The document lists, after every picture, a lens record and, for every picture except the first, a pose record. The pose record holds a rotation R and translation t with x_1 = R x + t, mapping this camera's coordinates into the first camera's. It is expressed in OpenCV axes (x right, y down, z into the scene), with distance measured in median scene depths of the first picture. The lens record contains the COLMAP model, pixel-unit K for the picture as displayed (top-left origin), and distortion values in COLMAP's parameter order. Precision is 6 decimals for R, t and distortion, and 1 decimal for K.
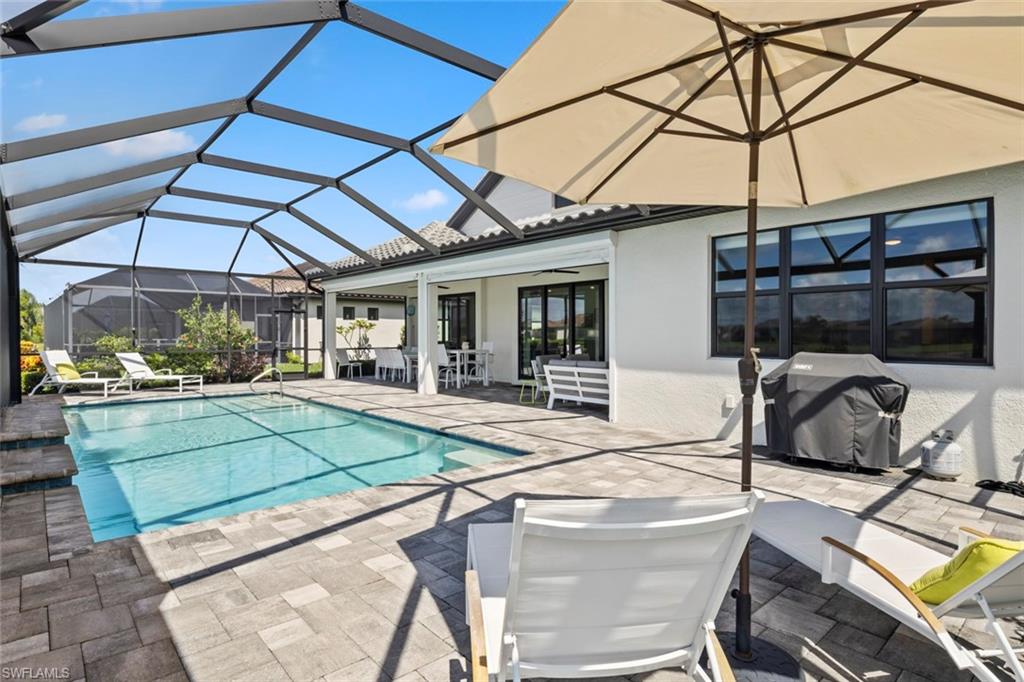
lens RADIAL K [[540.8, 0, 507.3], [0, 540.8, 339.3], [0, 0, 1]] dist [-0.003081, 0.001751]
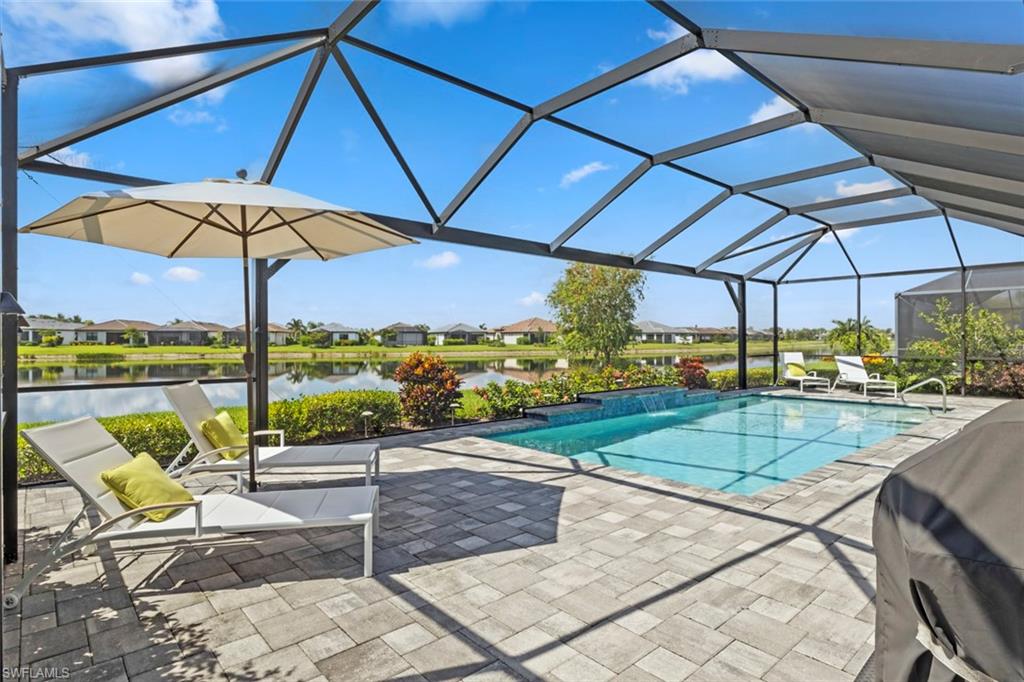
lens RADIAL K [[540.8, 0, 514.5], [0, 540.8, 346.6], [0, 0, 1]] dist [-0.003081, 0.001751]
pose [[-0.009414, 0.008431, -0.999920, 0.757080], [-0.003909, 0.999957, 0.008469, -0.002663], [0.999948, 0.003988, -0.009380, 0.638204]]
